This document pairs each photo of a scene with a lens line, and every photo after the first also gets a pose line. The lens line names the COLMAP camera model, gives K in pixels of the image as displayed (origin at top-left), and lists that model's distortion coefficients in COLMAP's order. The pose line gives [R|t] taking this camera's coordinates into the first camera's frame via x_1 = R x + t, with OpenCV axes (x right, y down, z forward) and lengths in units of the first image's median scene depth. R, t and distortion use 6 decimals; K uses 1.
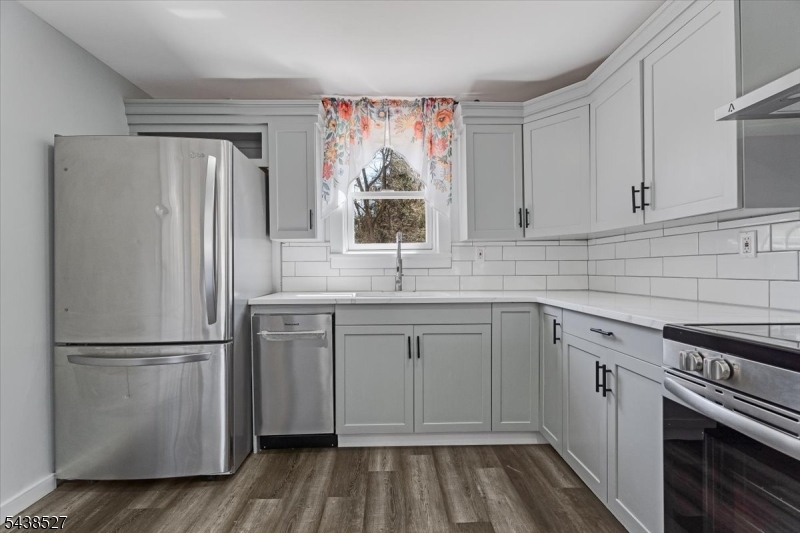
lens RADIAL K [[367.6, 0, 400.9], [0, 367.6, 270.0], [0, 0, 1]] dist [0.002616, 0.000414]
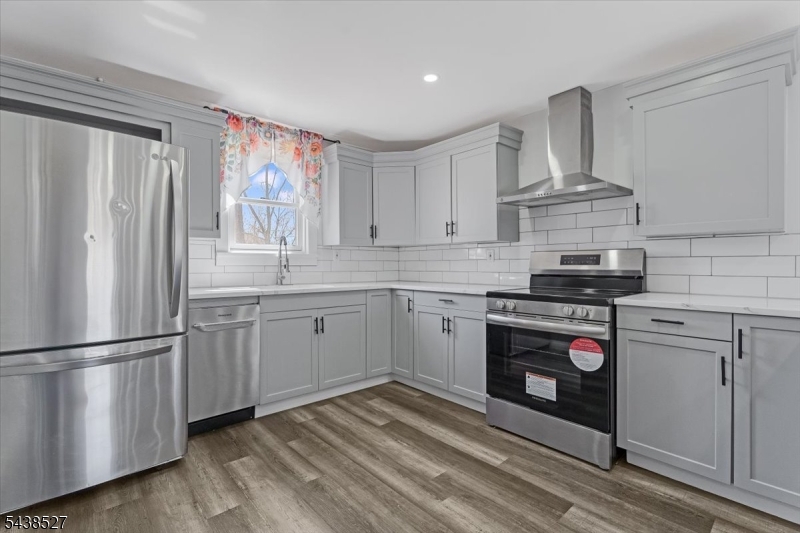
lens RADIAL K [[365.7, 0, 398.0], [0, 365.7, 262.4], [0, 0, 1]] dist [0.002263, 0.000154]
pose [[0.769068, 0.010223, 0.639085, -0.523281], [-0.001899, 0.999904, -0.013710, -0.000255], [-0.639164, 0.009331, 0.769014, -0.177791]]
